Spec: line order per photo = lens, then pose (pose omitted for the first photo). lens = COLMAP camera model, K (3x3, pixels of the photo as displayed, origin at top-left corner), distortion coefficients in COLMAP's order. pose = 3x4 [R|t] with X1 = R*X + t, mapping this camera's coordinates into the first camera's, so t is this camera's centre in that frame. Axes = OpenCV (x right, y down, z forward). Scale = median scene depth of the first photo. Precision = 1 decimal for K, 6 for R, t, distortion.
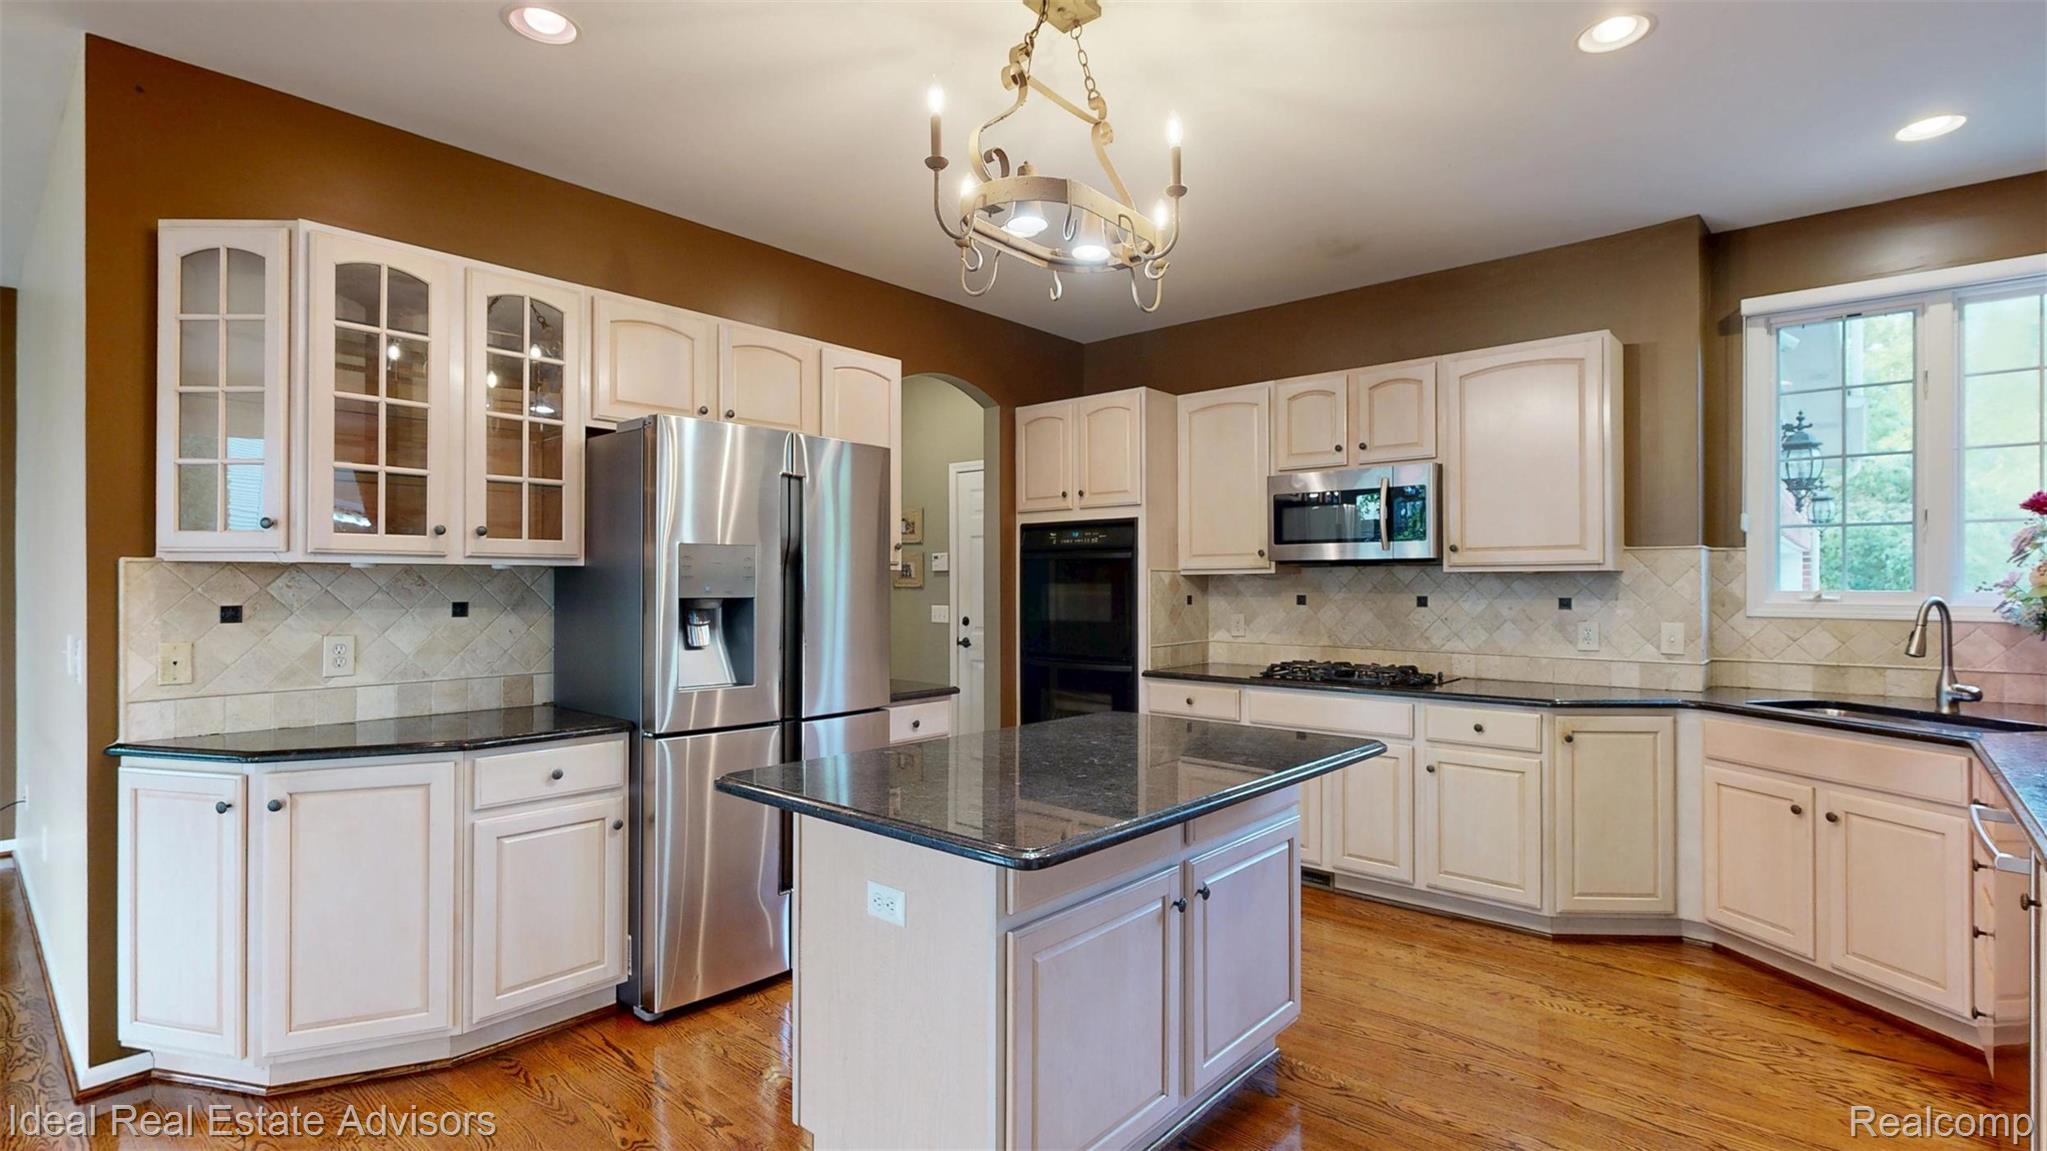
lens RADIAL K [[954.4, 0, 1021.8], [0, 954.4, 577.6], [0, 0, 1]] dist [-0.013581, -0.000913]
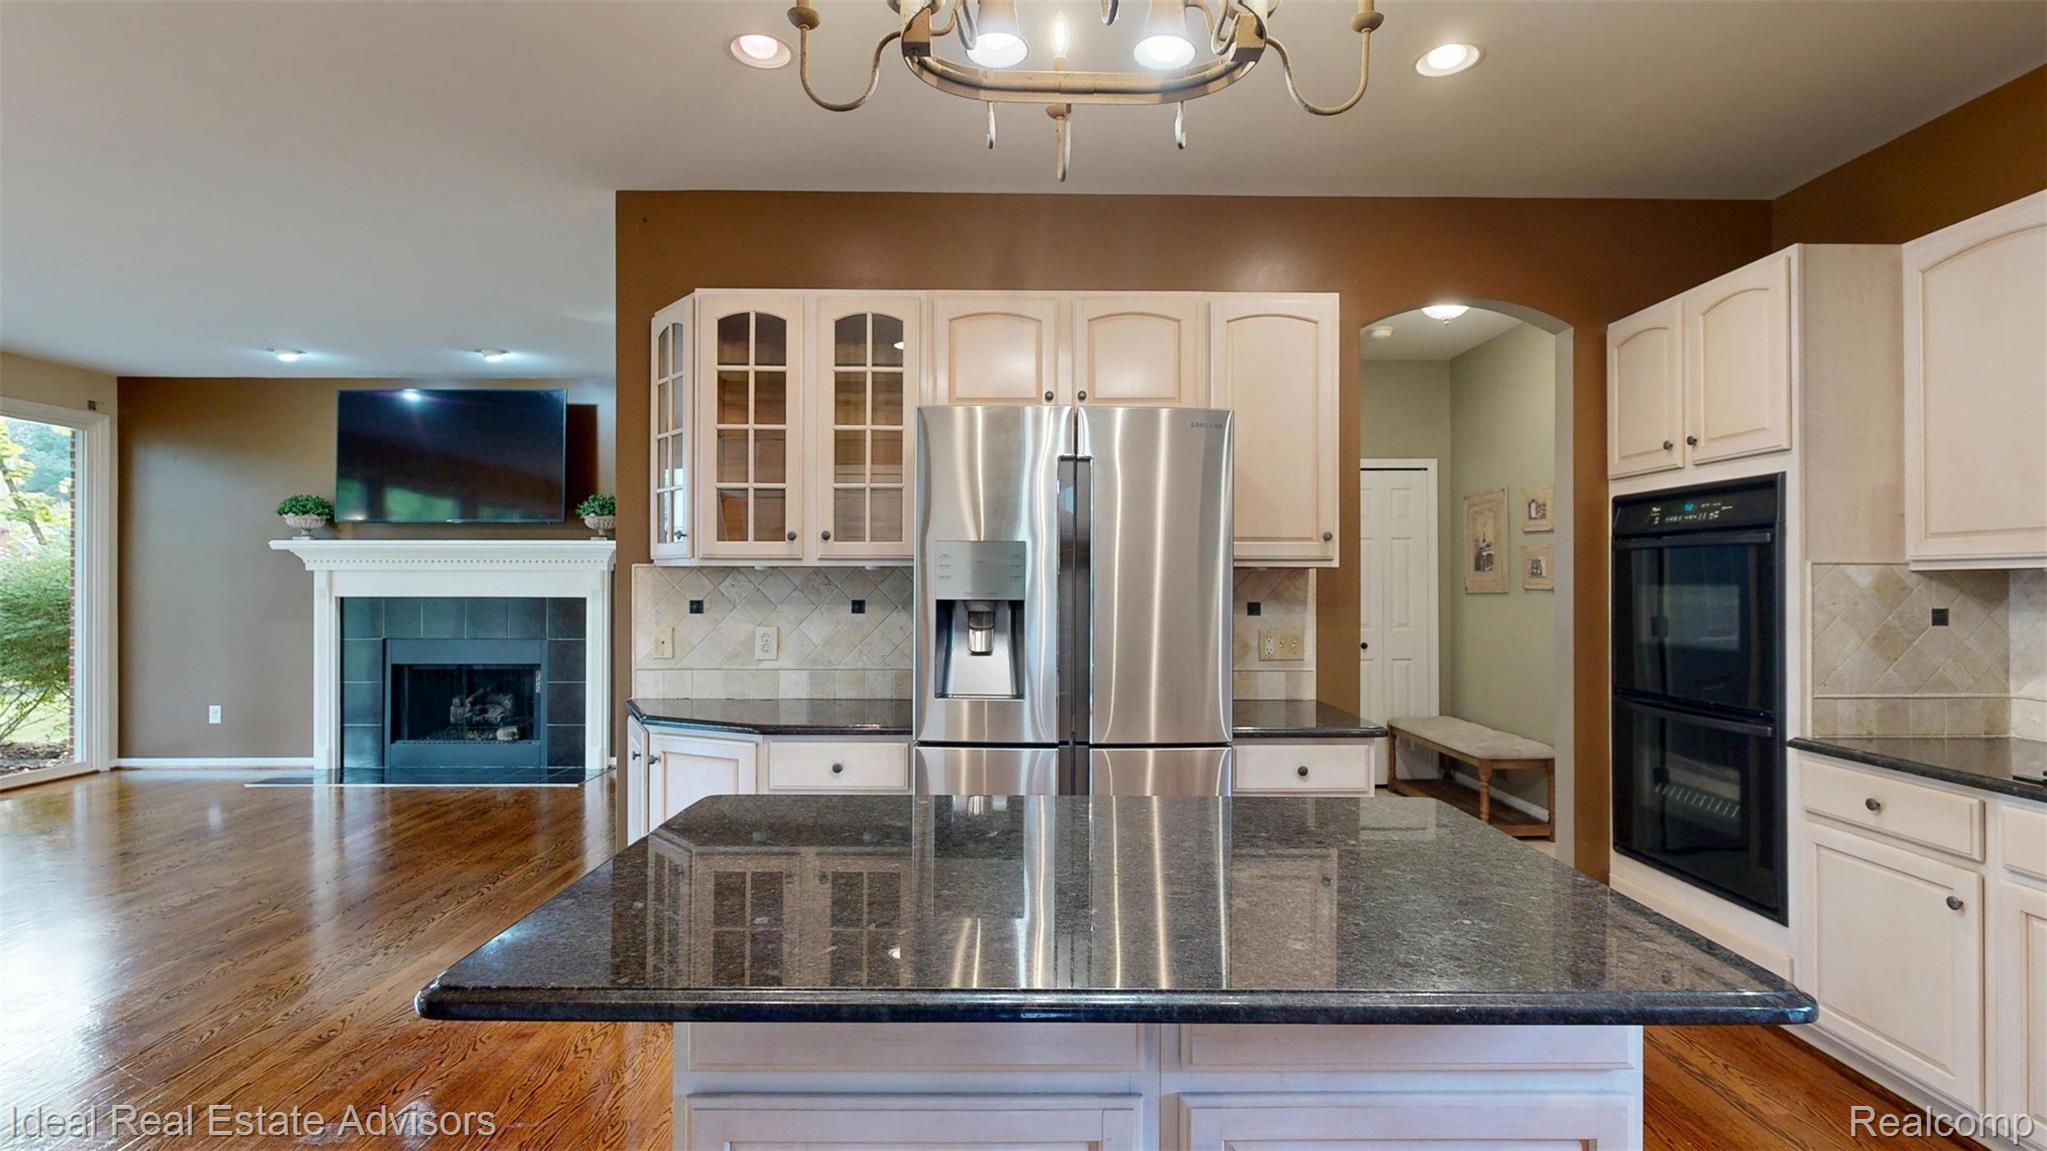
lens RADIAL K [[954.4, 0, 1023.0], [0, 954.4, 577.8], [0, 0, 1]] dist [-0.013581, -0.000913]
pose [[0.657489, -0.002615, -0.753460, 0.241273], [0.001836, 0.999997, -0.001868, 0.001330], [0.753462, -0.000155, 0.657491, 0.264693]]
